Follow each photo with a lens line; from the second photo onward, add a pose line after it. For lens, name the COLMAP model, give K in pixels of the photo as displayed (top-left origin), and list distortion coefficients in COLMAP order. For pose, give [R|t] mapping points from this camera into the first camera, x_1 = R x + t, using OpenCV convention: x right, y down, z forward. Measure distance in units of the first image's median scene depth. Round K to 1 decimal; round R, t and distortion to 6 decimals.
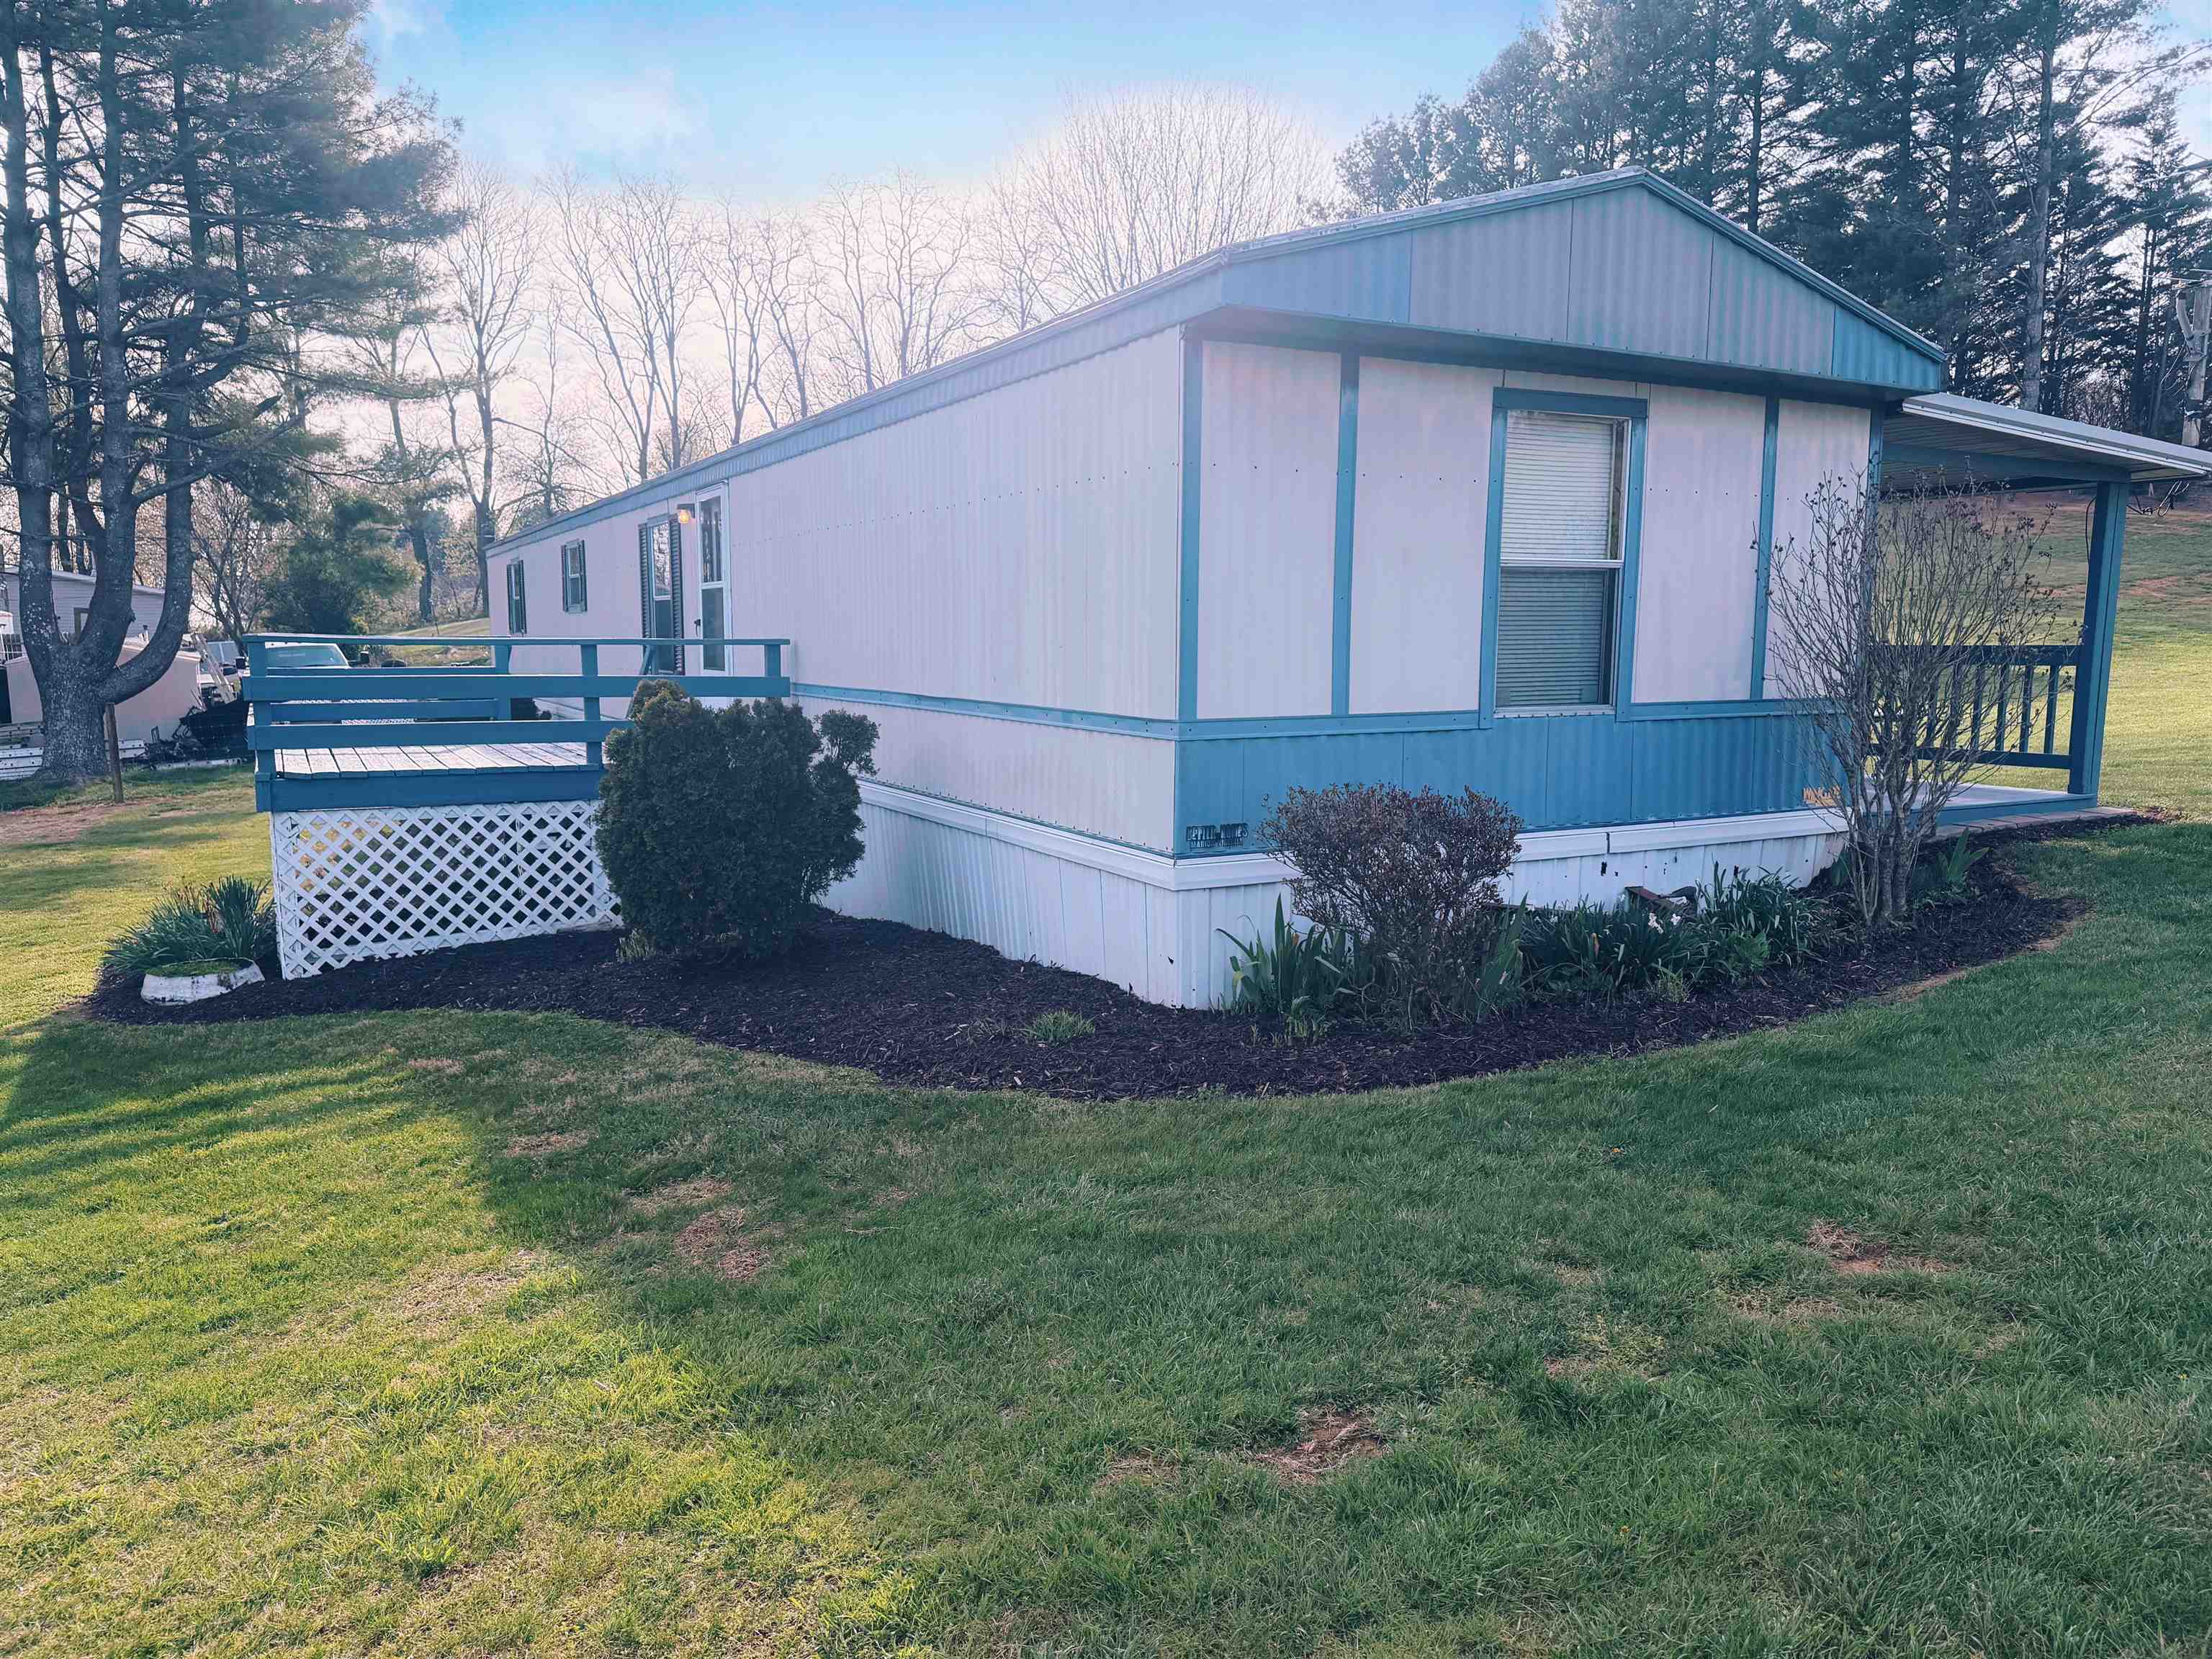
lens RADIAL K [[1533.1, 0, 1139.0], [0, 1533.1, 836.2], [0, 0, 1]] dist [0.080440, -0.095543]
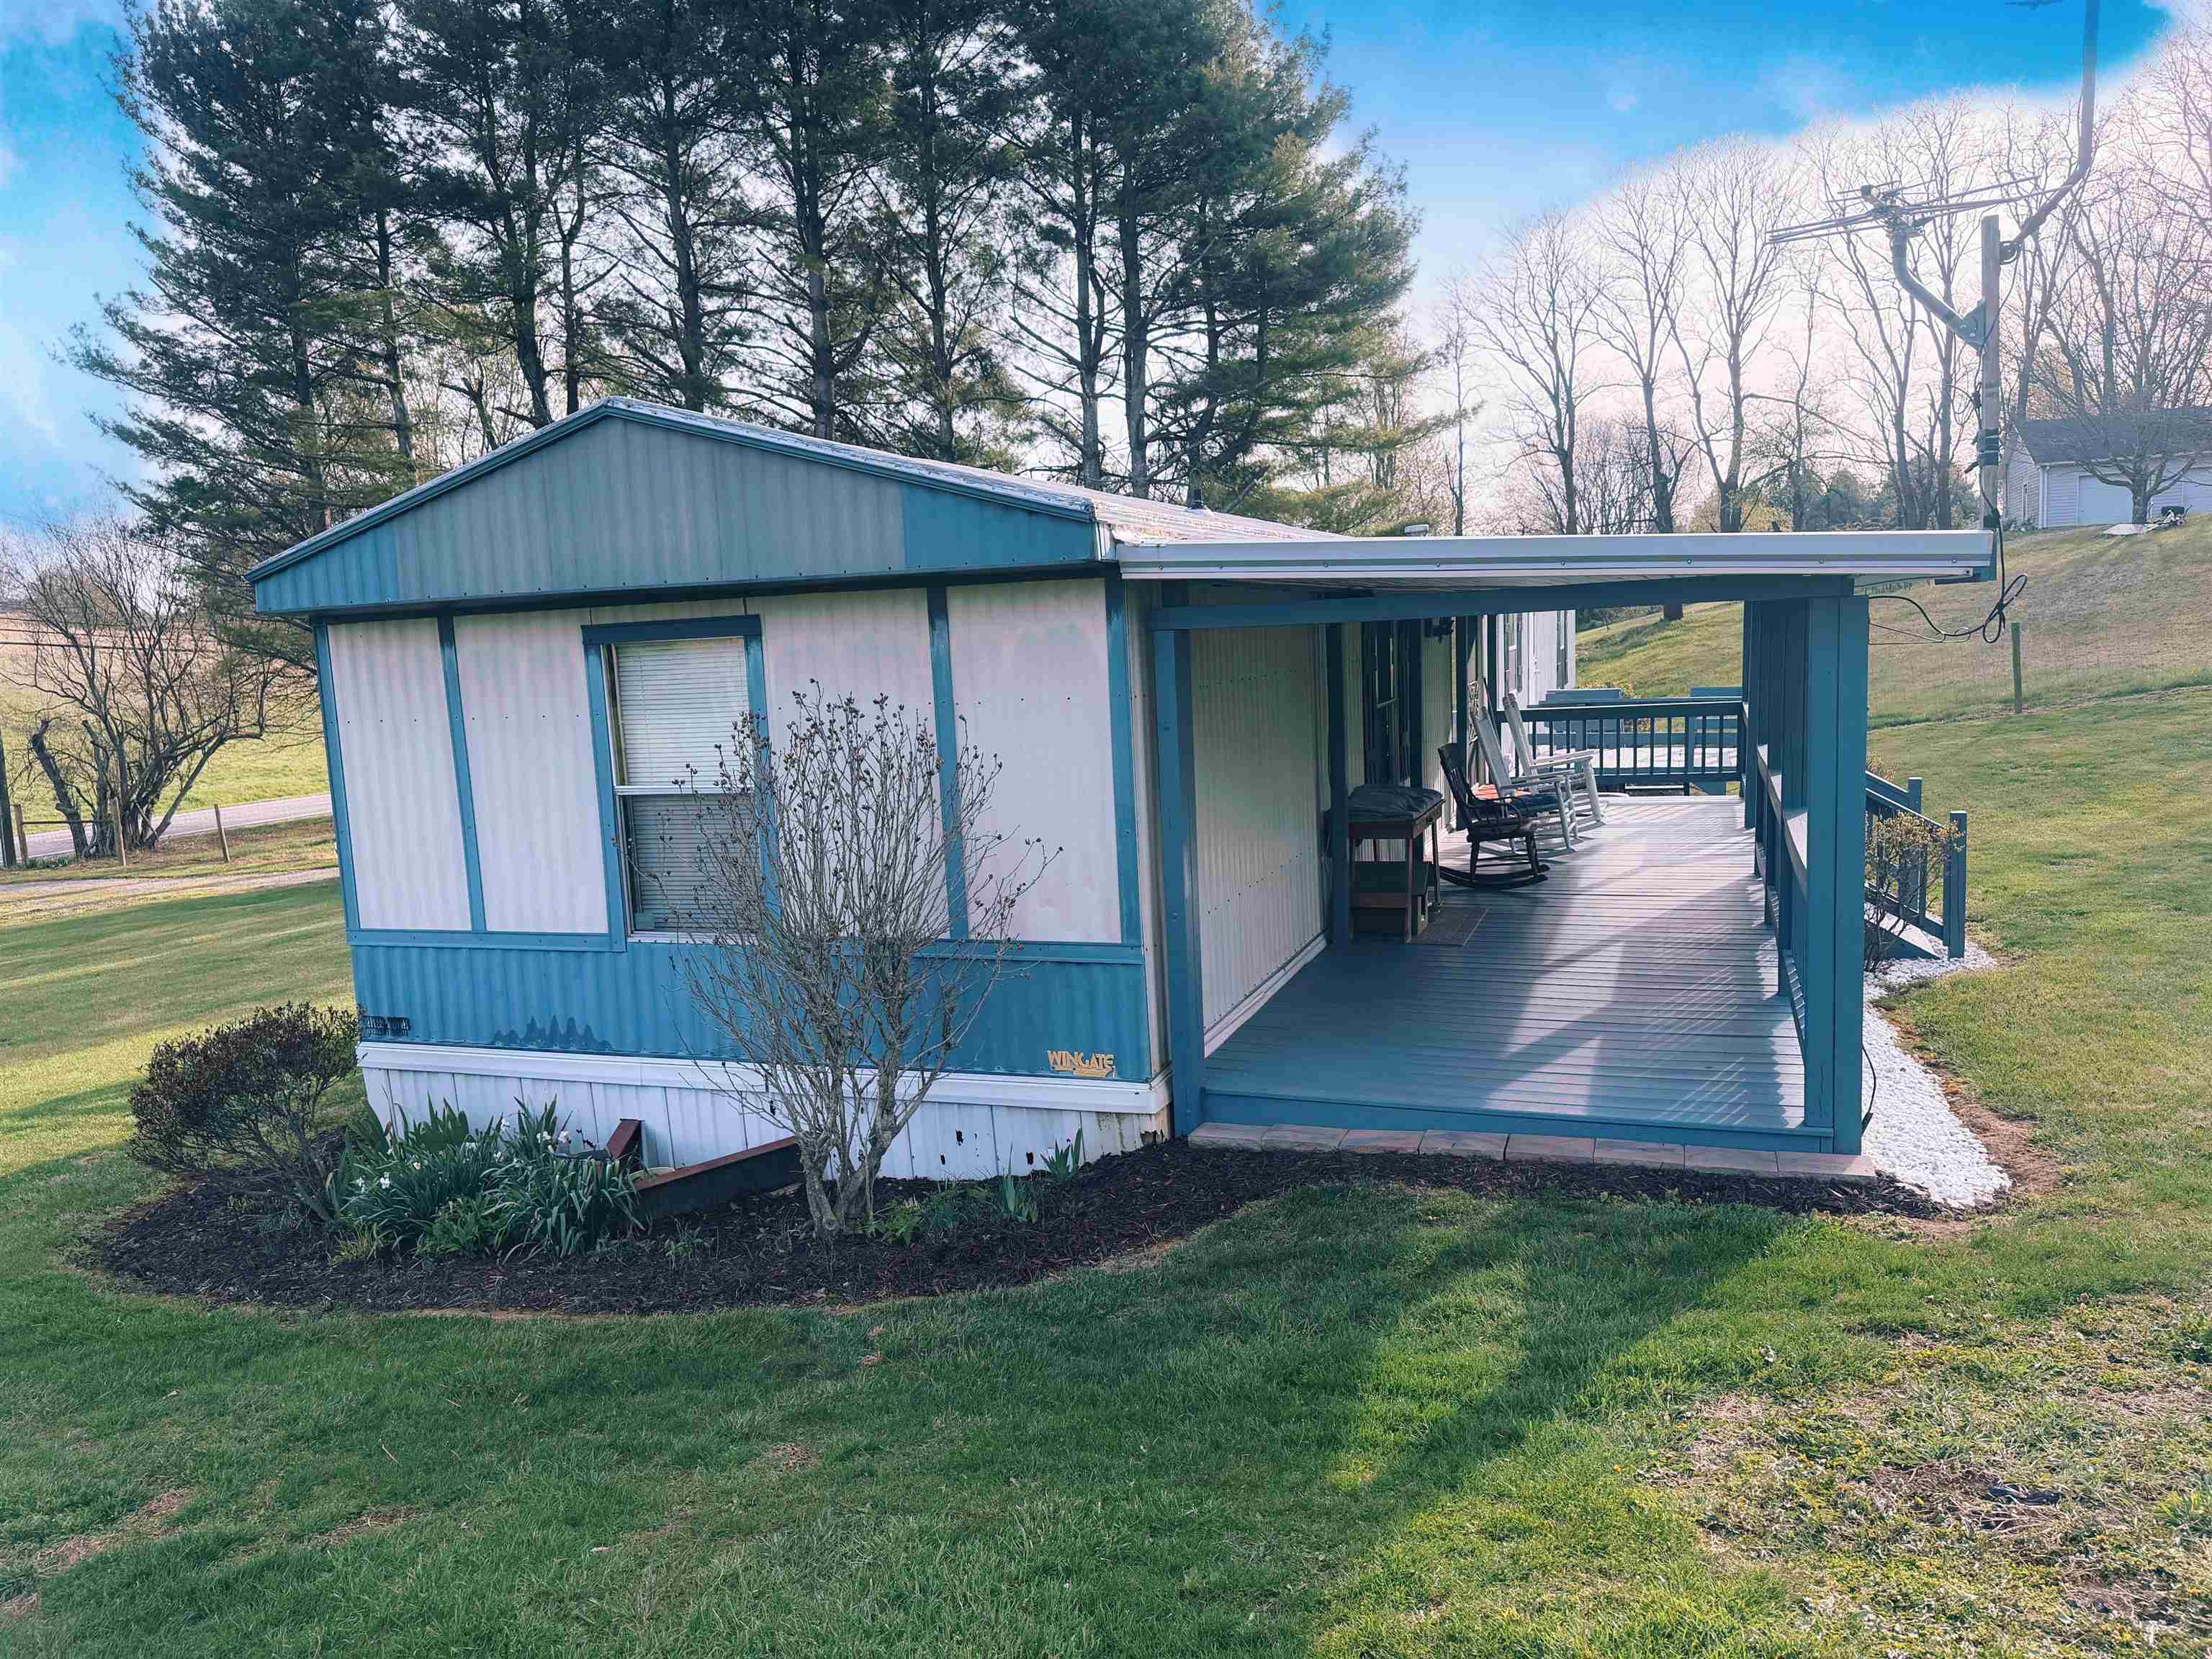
lens RADIAL K [[1533.1, 0, 1139.0], [0, 1533.1, 836.2], [0, 0, 1]] dist [0.080440, -0.095543]
pose [[0.649659, 0.066675, -0.757296, 1.224200], [-0.043821, 0.997775, 0.050255, -0.213930], [0.758962, 0.000537, 0.651135, 0.595819]]
